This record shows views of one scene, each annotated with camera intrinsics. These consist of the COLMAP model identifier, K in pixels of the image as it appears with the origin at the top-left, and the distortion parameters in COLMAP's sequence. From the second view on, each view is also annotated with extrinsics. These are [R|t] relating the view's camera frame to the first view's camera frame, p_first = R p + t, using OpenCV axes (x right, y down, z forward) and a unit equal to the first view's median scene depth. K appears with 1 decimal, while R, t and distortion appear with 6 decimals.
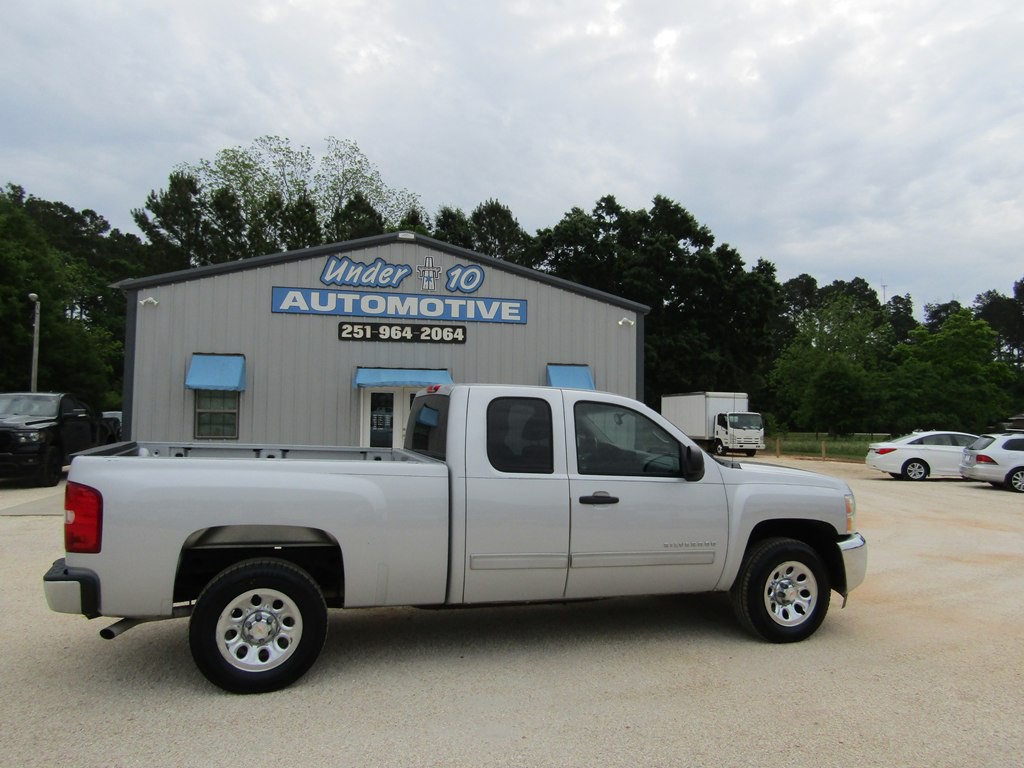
lens RADIAL K [[725.0, 0, 513.2], [0, 725.0, 384.0], [0, 0, 1]] dist [-0.011458, 0.001529]
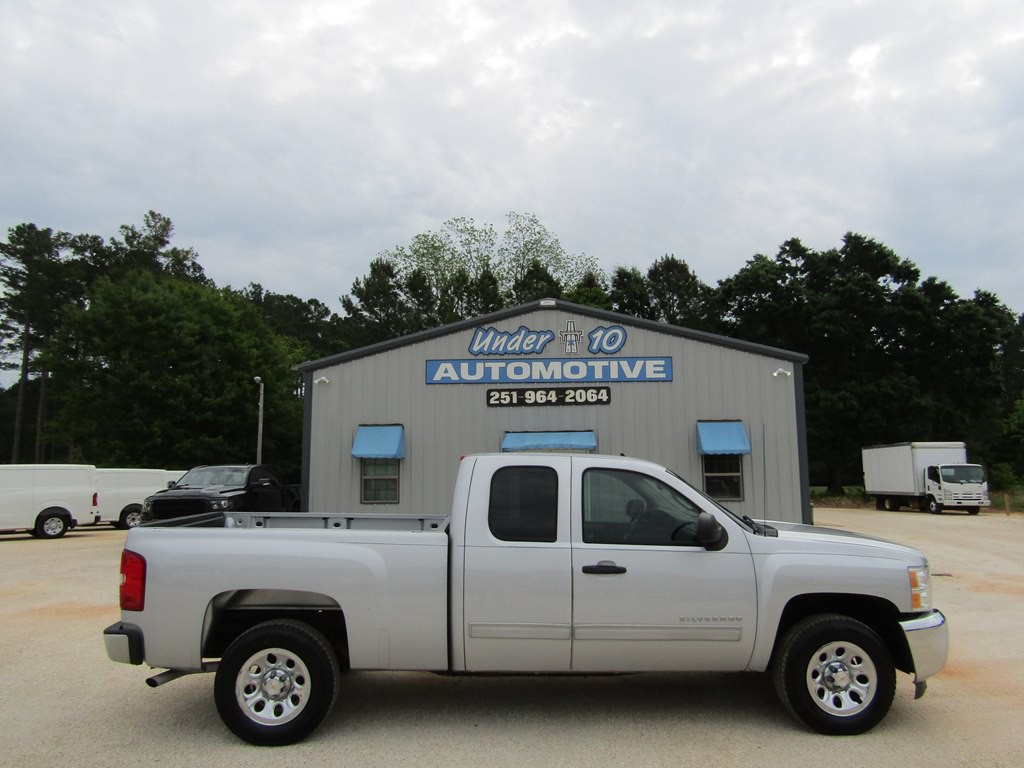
lens RADIAL K [[725.0, 0, 513.2], [0, 725.0, 384.0], [0, 0, 1]] dist [-0.011458, 0.001529]
pose [[0.961666, -0.055053, -0.268640, 0.076703], [0.033265, 0.995826, -0.084996, -0.002997], [0.272198, 0.072801, 0.959483, 0.002504]]
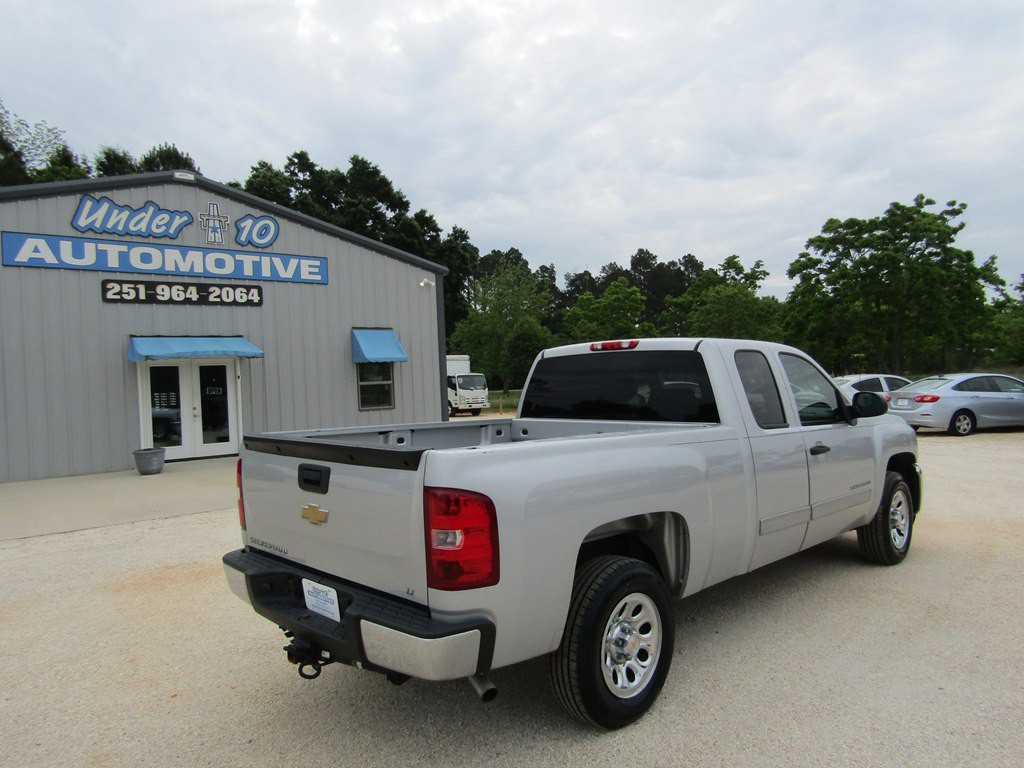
lens RADIAL K [[725.9, 0, 513.0], [0, 725.9, 383.6], [0, 0, 1]] dist [-0.015757, 0.007392]
pose [[0.892749, -0.051199, 0.447636, -0.194360], [0.030879, 0.998139, 0.052580, 0.000793], [-0.449495, -0.033118, 0.892669, 0.083363]]
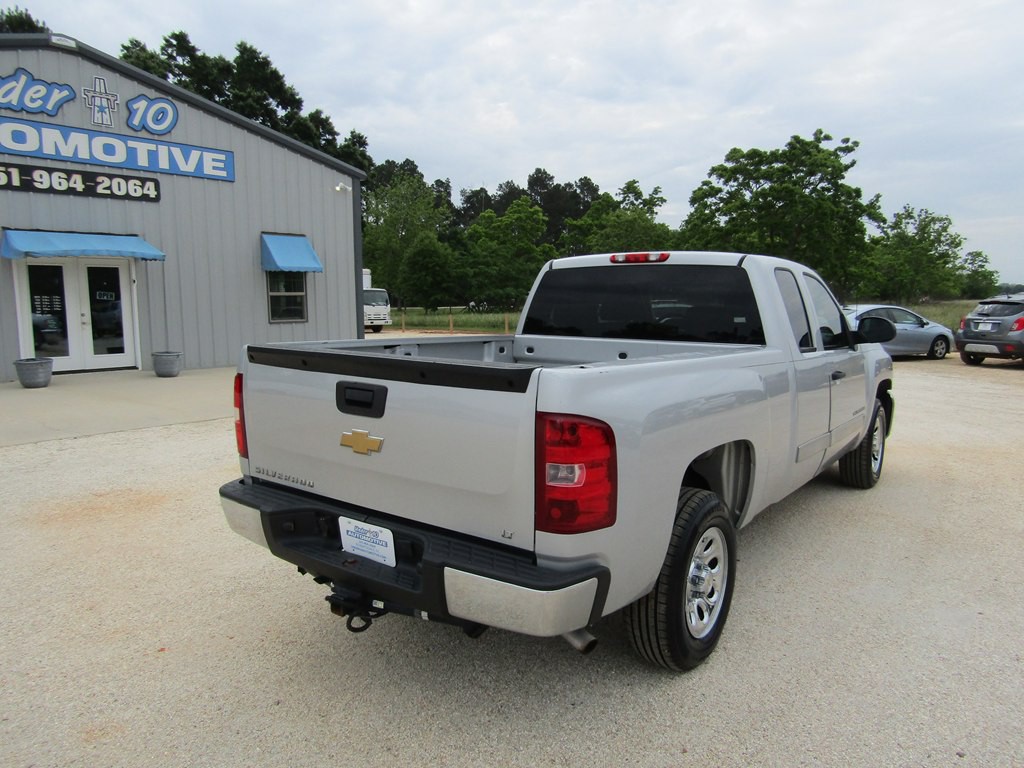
lens RADIAL K [[724.0, 0, 513.1], [0, 724.0, 382.3], [0, 0, 1]] dist [-0.006057, -0.002973]
pose [[0.816023, -0.084575, 0.571798, -0.219628], [-0.011901, 0.986570, 0.162907, 0.004366], [-0.577896, -0.139741, 0.804057, 0.130177]]
